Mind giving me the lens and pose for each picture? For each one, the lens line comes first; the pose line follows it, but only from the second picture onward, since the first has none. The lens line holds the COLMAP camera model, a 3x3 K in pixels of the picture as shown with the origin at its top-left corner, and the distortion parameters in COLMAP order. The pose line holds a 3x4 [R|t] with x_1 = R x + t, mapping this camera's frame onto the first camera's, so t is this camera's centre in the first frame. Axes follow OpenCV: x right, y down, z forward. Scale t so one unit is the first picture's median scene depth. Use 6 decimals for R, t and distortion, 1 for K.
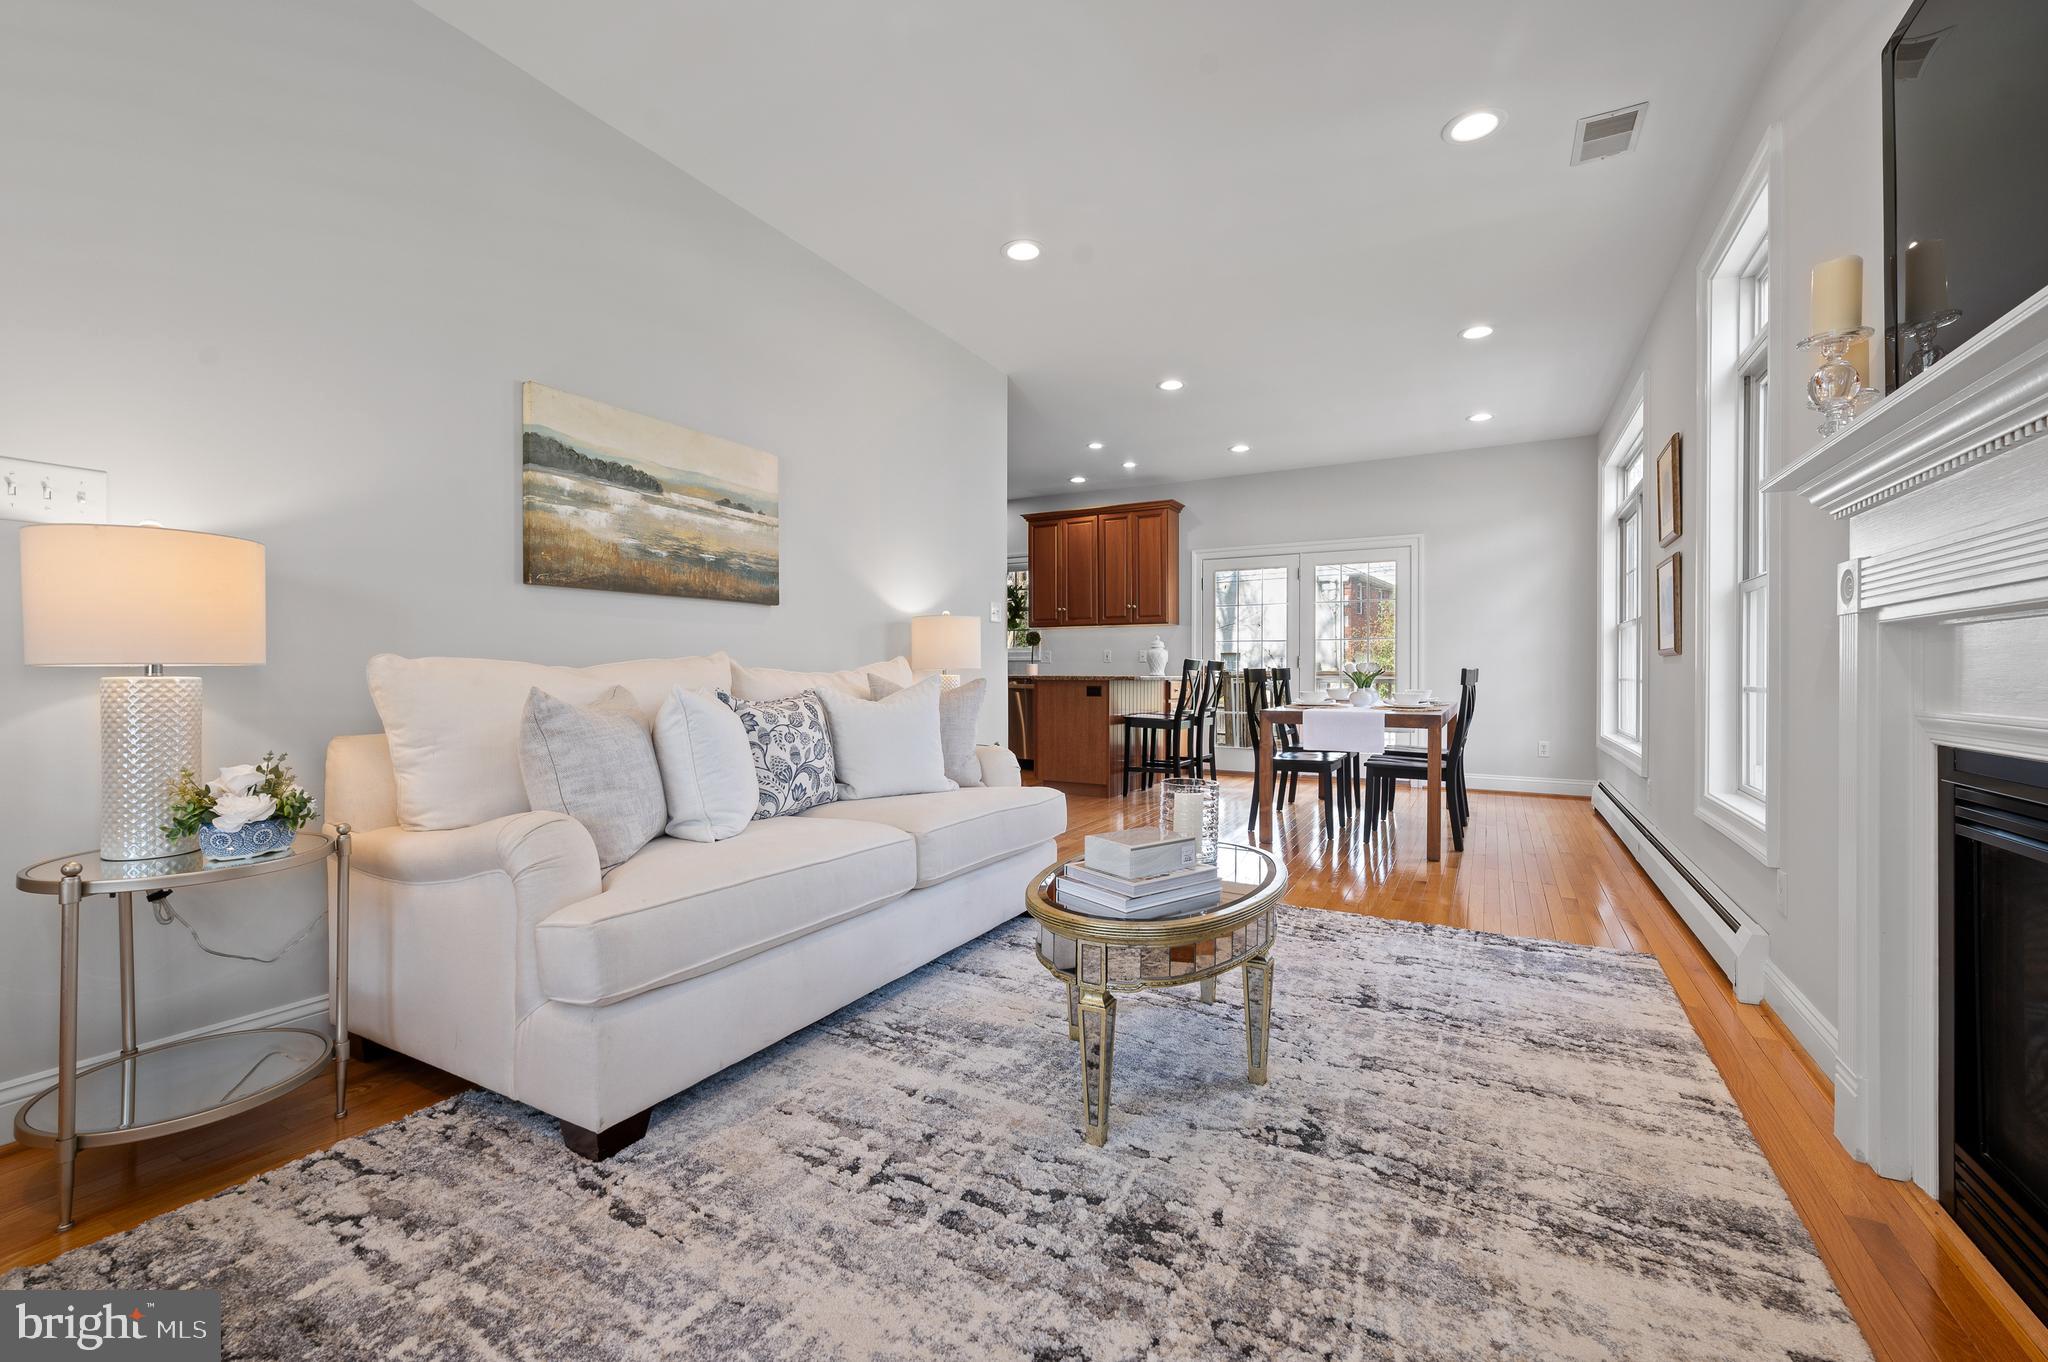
lens RADIAL K [[832.4, 0, 1028.7], [0, 832.4, 673.7], [0, 0, 1]] dist [0.001218, 0.000143]
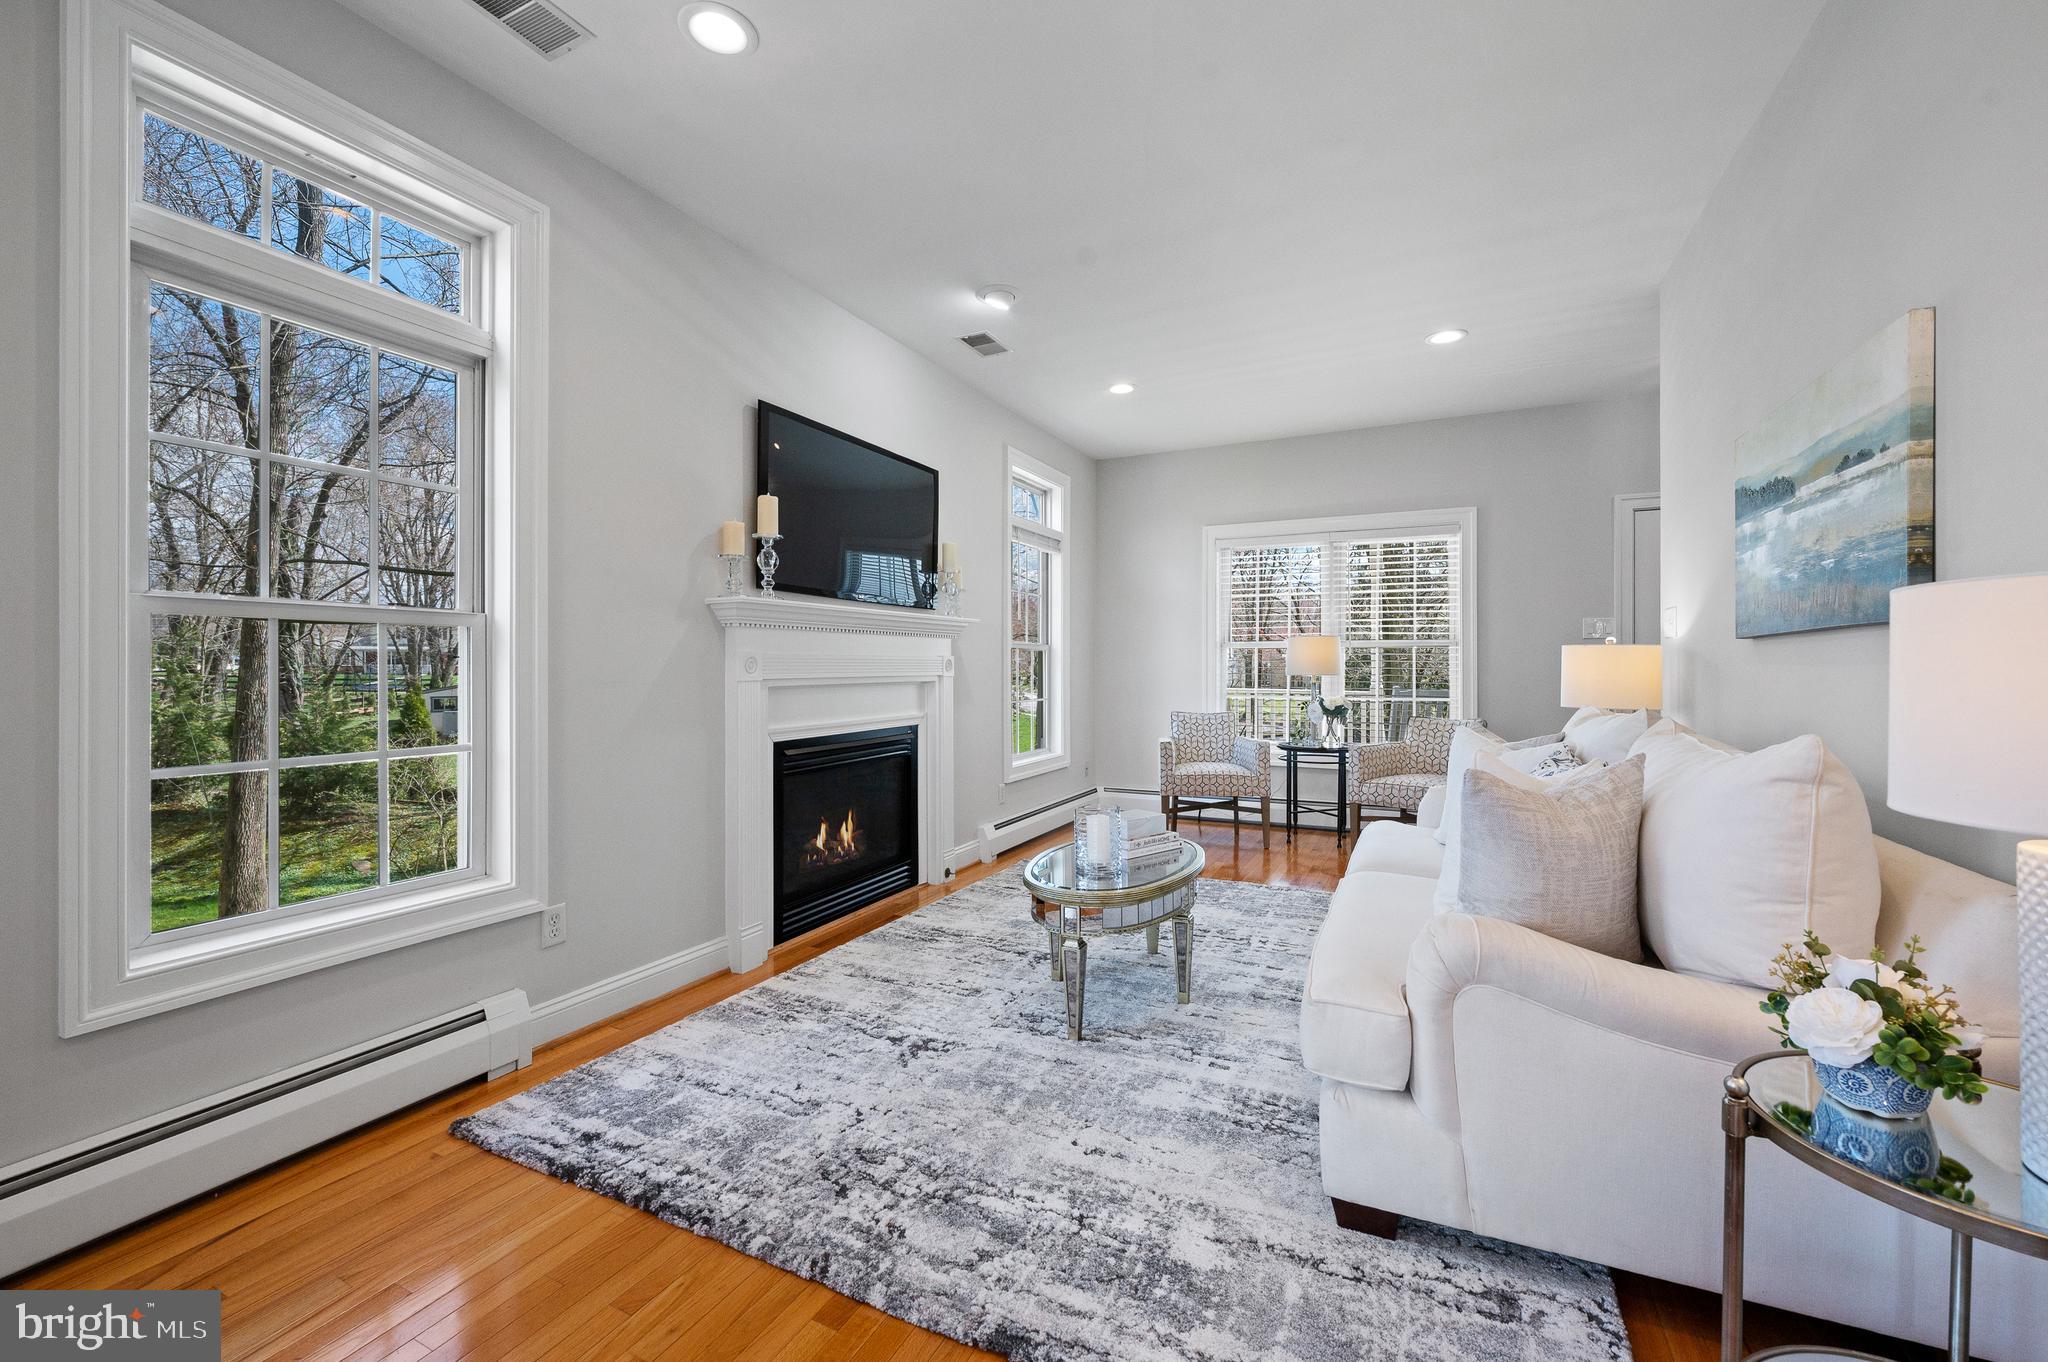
lens RADIAL K [[832.4, 0, 1026.9], [0, 832.4, 675.1], [0, 0, 1]] dist [0.001218, 0.000143]
pose [[-0.998871, 0.001165, -0.047484, 0.409305], [0.000756, 0.999962, 0.008642, -0.090630], [0.047492, 0.008596, -0.998835, 2.564334]]
